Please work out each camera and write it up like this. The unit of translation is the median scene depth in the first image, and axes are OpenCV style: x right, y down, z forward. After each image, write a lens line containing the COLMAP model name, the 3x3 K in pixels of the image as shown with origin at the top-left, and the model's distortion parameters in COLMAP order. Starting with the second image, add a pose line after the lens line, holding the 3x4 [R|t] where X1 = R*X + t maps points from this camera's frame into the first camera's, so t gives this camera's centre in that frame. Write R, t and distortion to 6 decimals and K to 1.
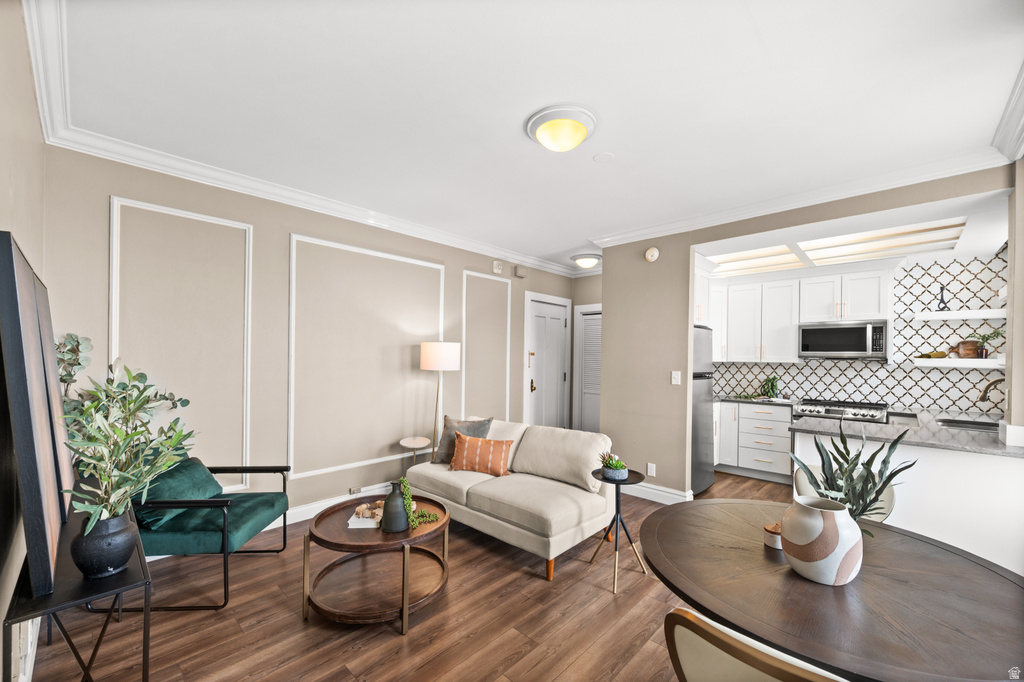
lens RADIAL K [[407.2, 0, 514.5], [0, 407.2, 357.7], [0, 0, 1]] dist [-0.001861, 0.000837]
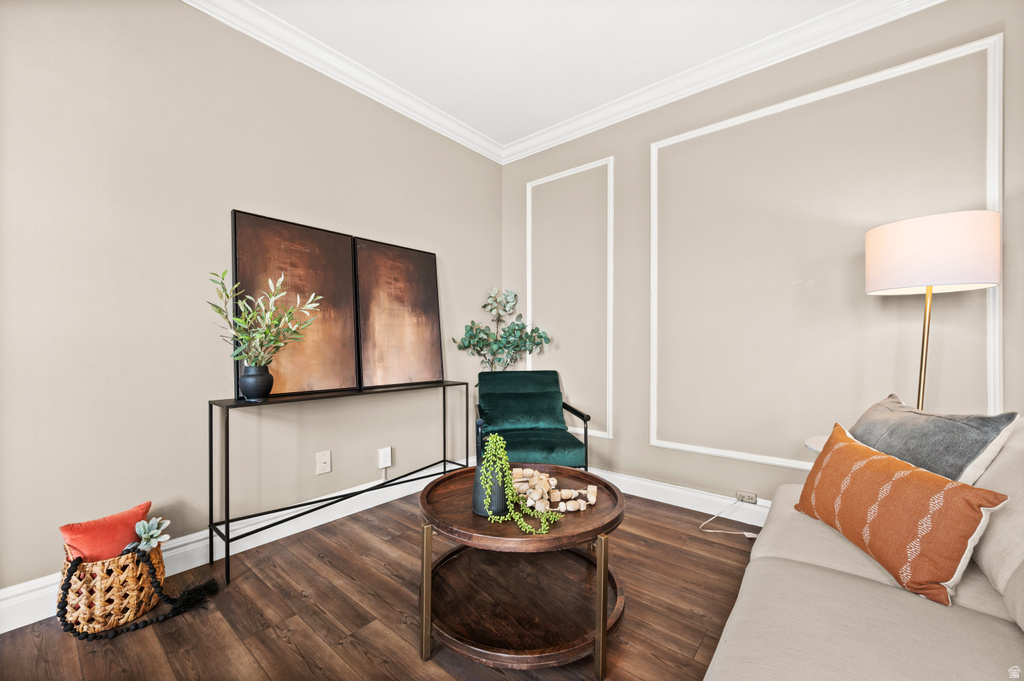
lens RADIAL K [[408.2, 0, 516.5], [0, 408.2, 342.7], [0, 0, 1]] dist [-0.001554, 0.000187]
pose [[0.067458, -0.017811, -0.997563, 0.189603], [-0.003646, 0.999830, -0.018098, 0.085502], [0.997715, 0.004858, 0.067382, 0.518408]]
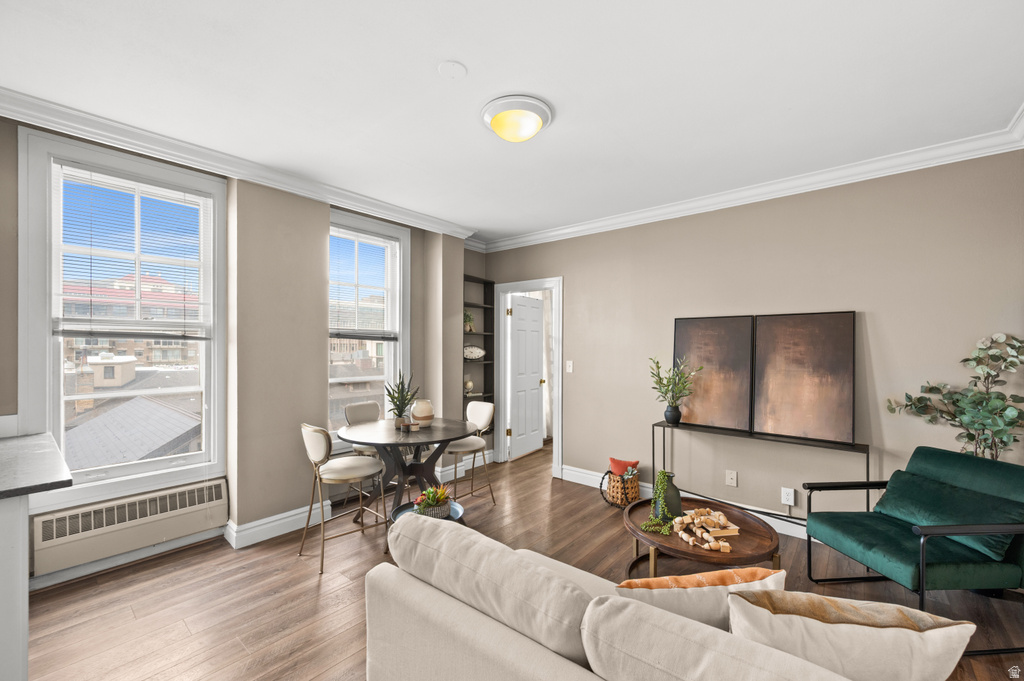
lens RADIAL K [[408.2, 0, 518.1], [0, 408.2, 348.1], [0, 0, 1]] dist [-0.001554, 0.000187]
pose [[-0.997891, -0.017474, -0.062521, 0.086685], [-0.017681, 0.999840, 0.002771, -0.006960], [0.062463, 0.003871, -0.998040, 1.050183]]
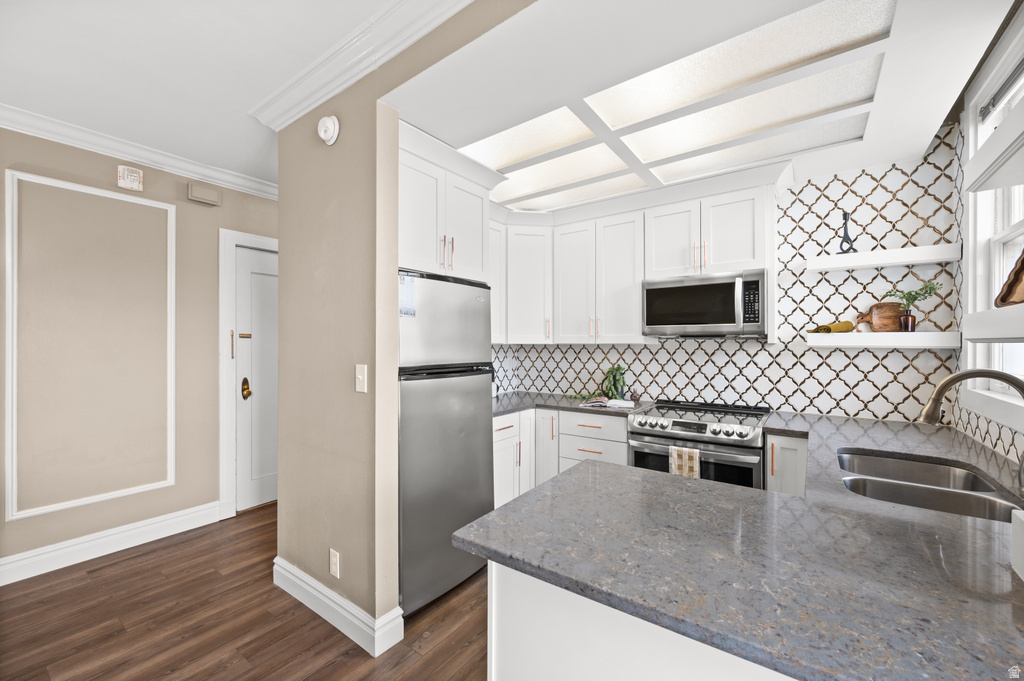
lens RADIAL K [[408.2, 0, 517.4], [0, 408.2, 342.2], [0, 0, 1]] dist [-0.001554, 0.000187]
pose [[0.990750, -0.014017, 0.134972, 0.461929], [0.014336, 0.999896, -0.001391, 0.008935], [-0.134938, 0.003313, 0.990848, 0.445065]]
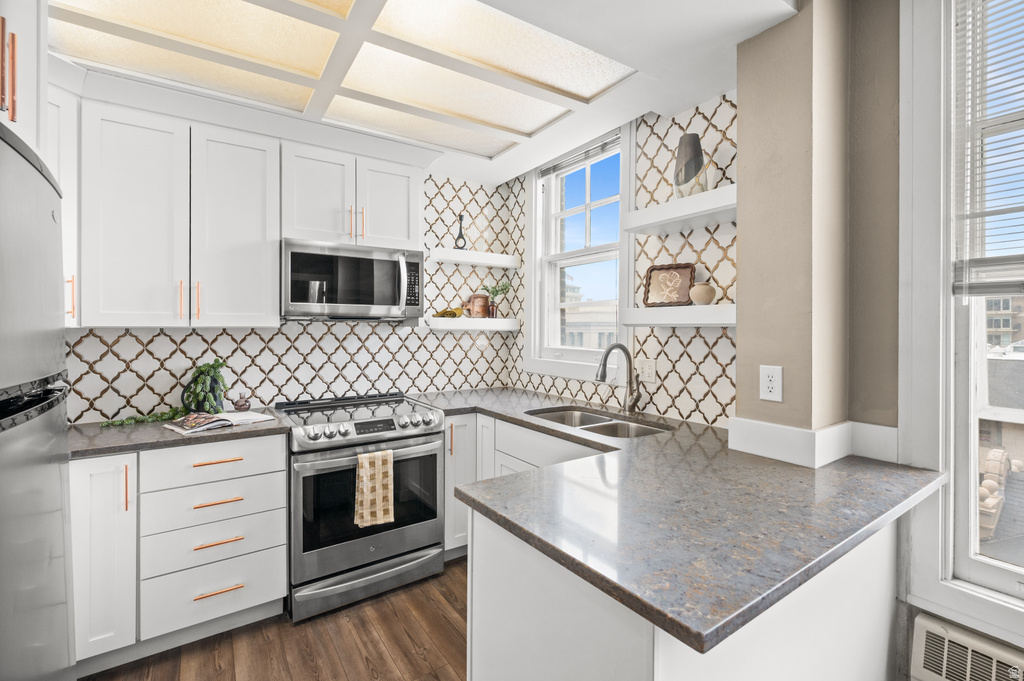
lens RADIAL K [[454.1, 0, 515.2], [0, 454.1, 328.2], [0, 0, 1]] dist [-0.000231, -0.000213]
pose [[0.213240, -0.016168, 0.976866, 0.291055], [0.002090, 0.999868, 0.016092, 0.006565], [-0.976998, -0.001390, 0.213245, 0.705402]]
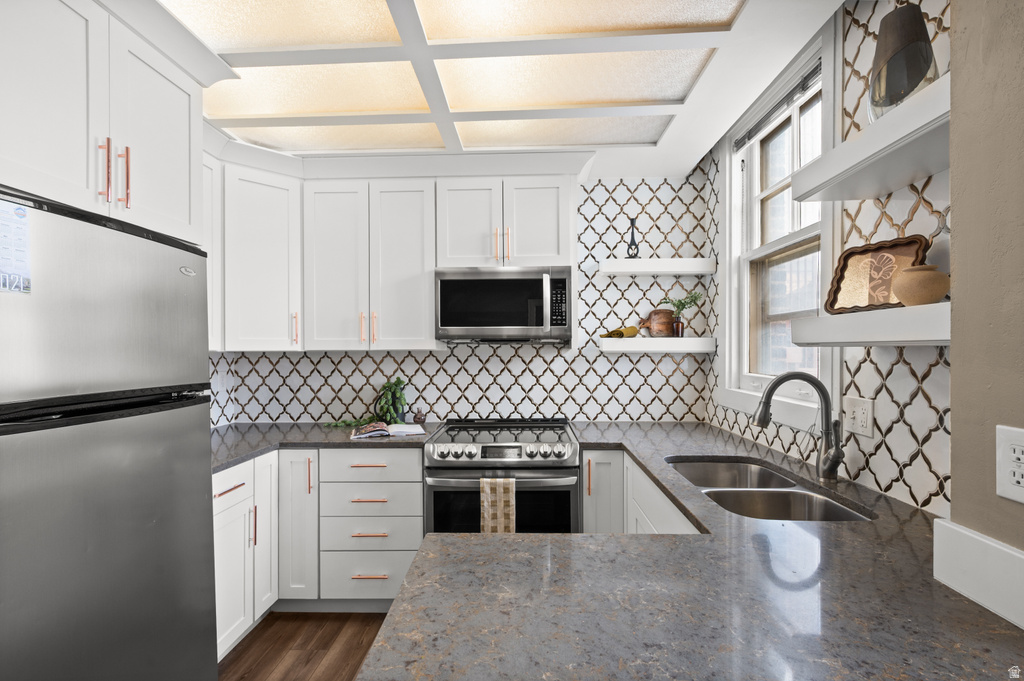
lens RADIAL K [[464.1, 0, 512.9], [0, 464.1, 349.0], [0, 0, 1]] dist [0.000492, -0.001036]
pose [[0.746337, -0.018004, 0.665324, 0.435549], [0.016243, 0.999829, 0.008835, 0.008630], [-0.665370, 0.004213, 0.746502, 0.575611]]
